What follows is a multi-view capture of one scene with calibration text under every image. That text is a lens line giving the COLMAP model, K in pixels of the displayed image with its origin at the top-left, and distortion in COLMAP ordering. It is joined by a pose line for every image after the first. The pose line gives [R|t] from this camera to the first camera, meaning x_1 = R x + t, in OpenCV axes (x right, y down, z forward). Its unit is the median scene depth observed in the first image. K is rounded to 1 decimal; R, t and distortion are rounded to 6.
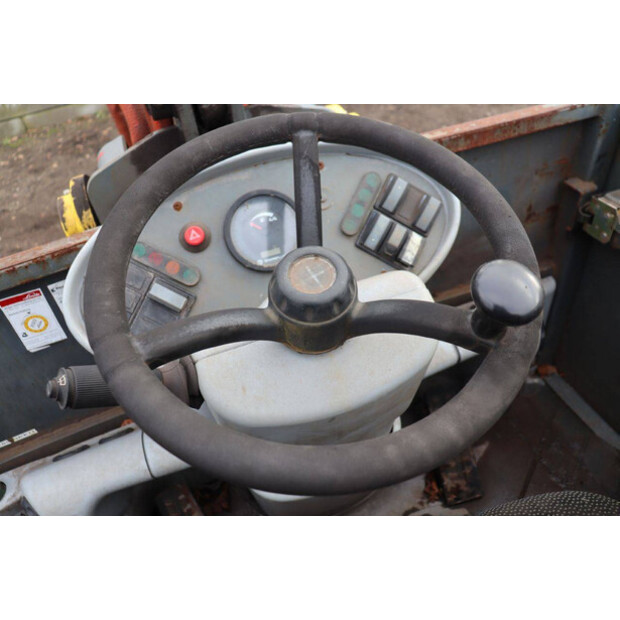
lens RADIAL K [[501.5, 0, 310.0], [0, 501.5, 310.0], [0, 0, 1]] dist [-0.166874, 0.127723]
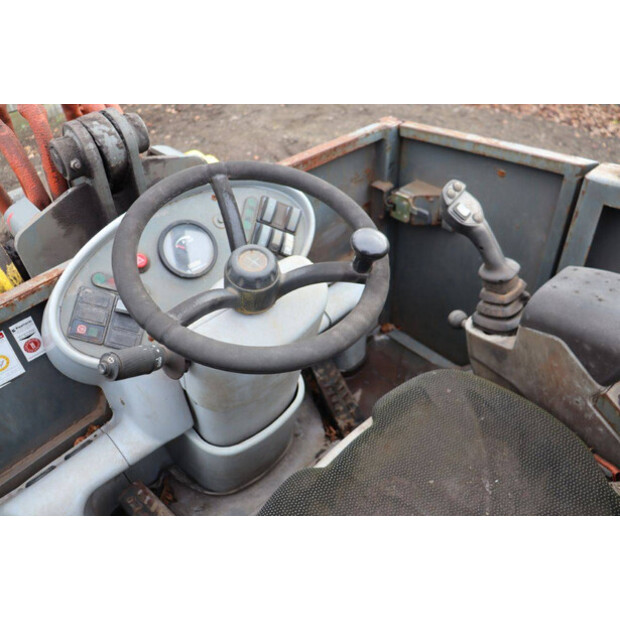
lens RADIAL K [[501.5, 0, 310.0], [0, 501.5, 310.0], [0, 0, 1]] dist [-0.166874, 0.127723]
pose [[0.919807, -0.206142, 0.333857, -0.205770], [0.224296, 0.974384, -0.016317, 0.078131], [-0.321941, 0.089891, 0.942483, -0.290924]]
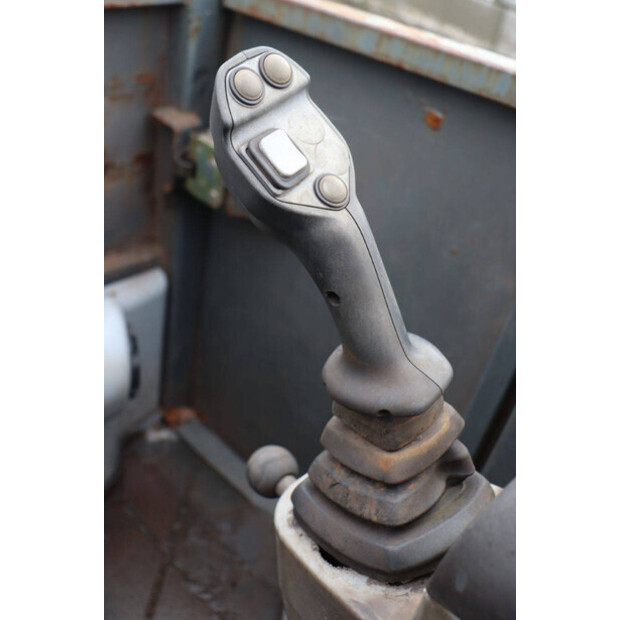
lens RADIAL K [[692.7, 0, 310.0], [0, 692.7, 310.0], [0, 0, 1]] dist [-0.023570, -0.010016]
pose [[0.840519, -0.069512, 0.537304, 0.215454], [0.099811, 0.994627, -0.027461, 0.037382], [-0.532508, 0.076711, 0.842942, 0.160584]]
